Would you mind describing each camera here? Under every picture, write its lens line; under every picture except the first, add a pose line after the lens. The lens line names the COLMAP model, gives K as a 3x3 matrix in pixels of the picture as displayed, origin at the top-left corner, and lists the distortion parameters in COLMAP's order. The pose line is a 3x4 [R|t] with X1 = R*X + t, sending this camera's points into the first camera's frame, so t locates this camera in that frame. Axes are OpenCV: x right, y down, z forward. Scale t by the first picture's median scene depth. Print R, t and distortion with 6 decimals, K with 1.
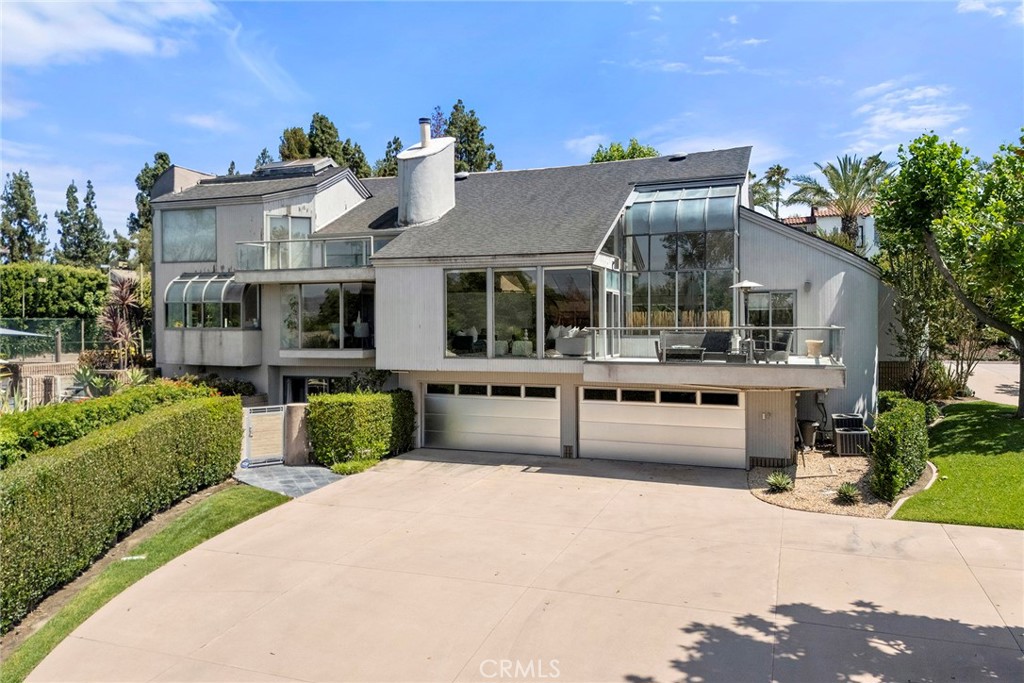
lens RADIAL K [[743.8, 0, 514.8], [0, 743.8, 324.8], [0, 0, 1]] dist [0.080385, -0.074908]
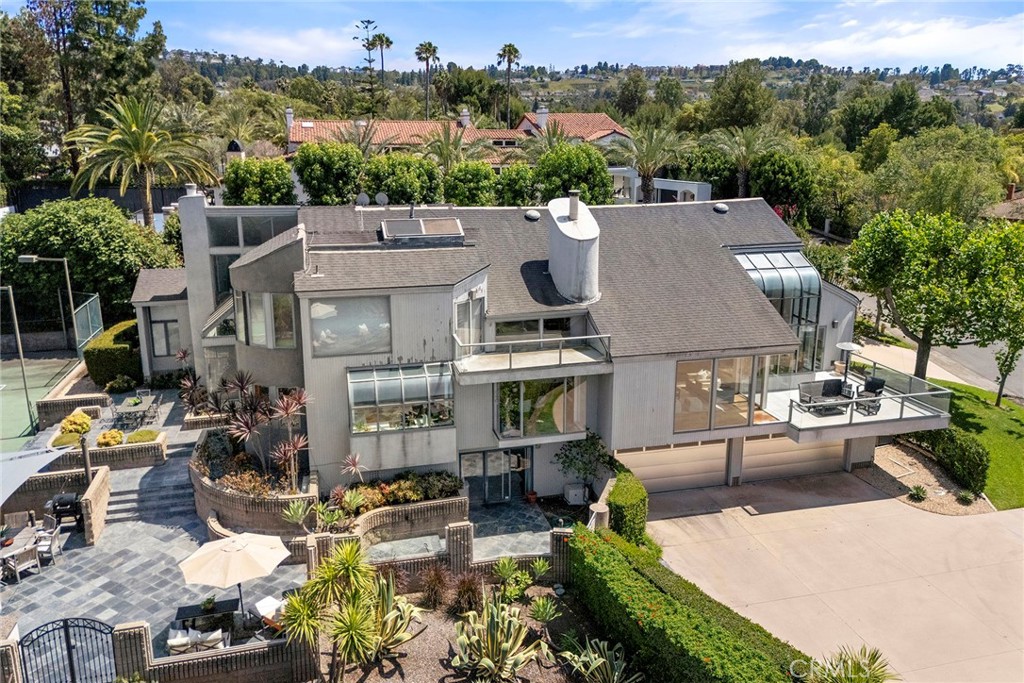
lens RADIAL K [[757.6, 0, 513.0], [0, 757.6, 303.4], [0, 0, 1]] dist [0.080472, -0.082485]
pose [[0.816009, -0.115327, 0.566418, -0.822385], [-0.001737, 0.979401, 0.201916, -0.342504], [-0.578037, -0.165749, 0.799000, 0.187087]]
